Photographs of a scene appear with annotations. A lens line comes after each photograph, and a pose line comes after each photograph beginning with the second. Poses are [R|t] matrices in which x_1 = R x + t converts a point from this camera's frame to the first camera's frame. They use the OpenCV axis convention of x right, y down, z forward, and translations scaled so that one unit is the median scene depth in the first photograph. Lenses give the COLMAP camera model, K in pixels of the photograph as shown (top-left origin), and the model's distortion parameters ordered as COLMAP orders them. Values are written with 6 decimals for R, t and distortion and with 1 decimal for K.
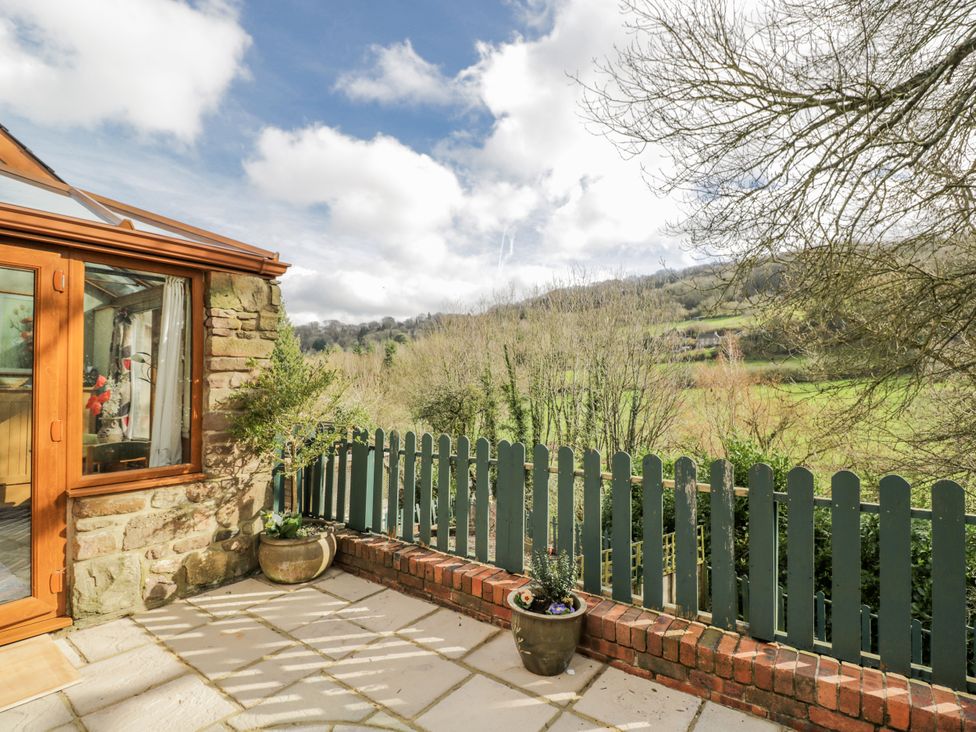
lens RADIAL K [[508.2, 0, 486.3], [0, 508.2, 363.5], [0, 0, 1]] dist [0.001133, -0.014664]
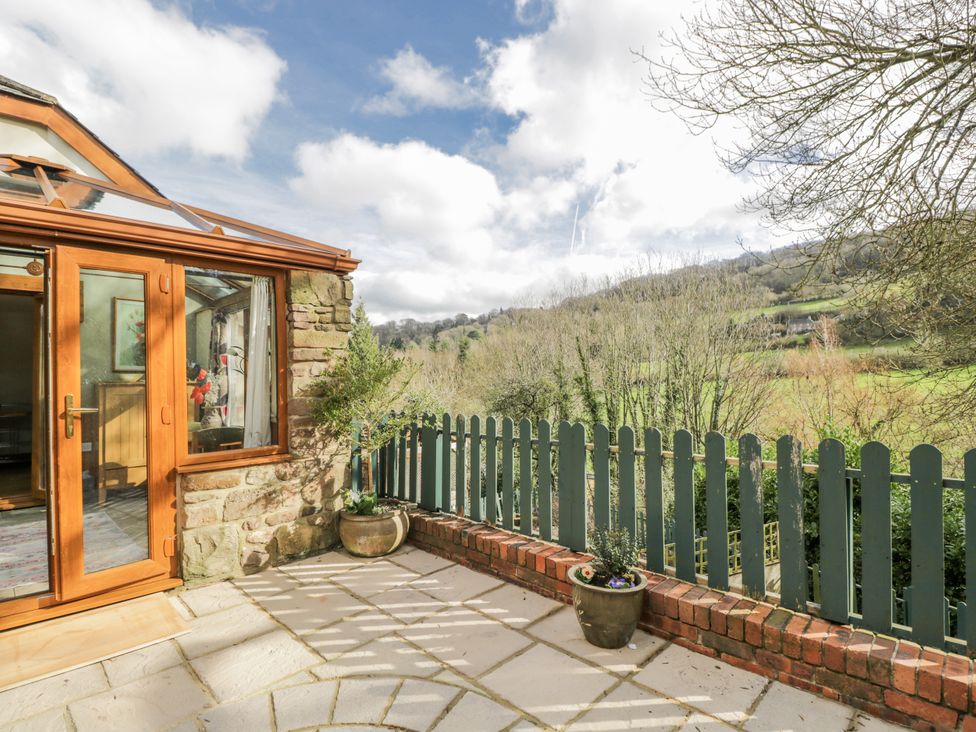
lens RADIAL K [[508.2, 0, 485.7], [0, 508.2, 366.0], [0, 0, 1]] dist [0.001133, -0.014664]
pose [[0.989129, -0.022080, -0.145385, 0.021413], [0.024378, 0.999604, 0.014042, 0.017107], [0.145017, -0.017434, 0.989276, -0.017883]]
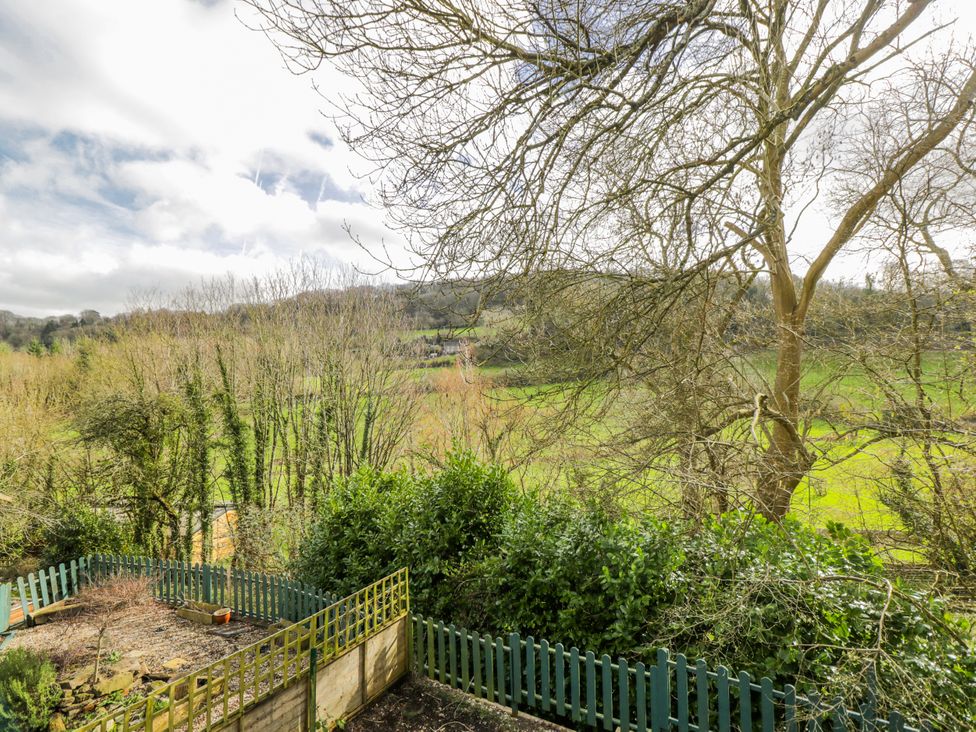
lens RADIAL K [[508.2, 0, 489.4], [0, 508.2, 358.0], [0, 0, 1]] dist [0.001133, -0.014664]
pose [[0.886869, 0.014787, 0.461784, 0.364096], [-0.004487, 0.999716, -0.023396, 0.013481], [-0.461999, 0.018678, 0.886684, 0.483714]]
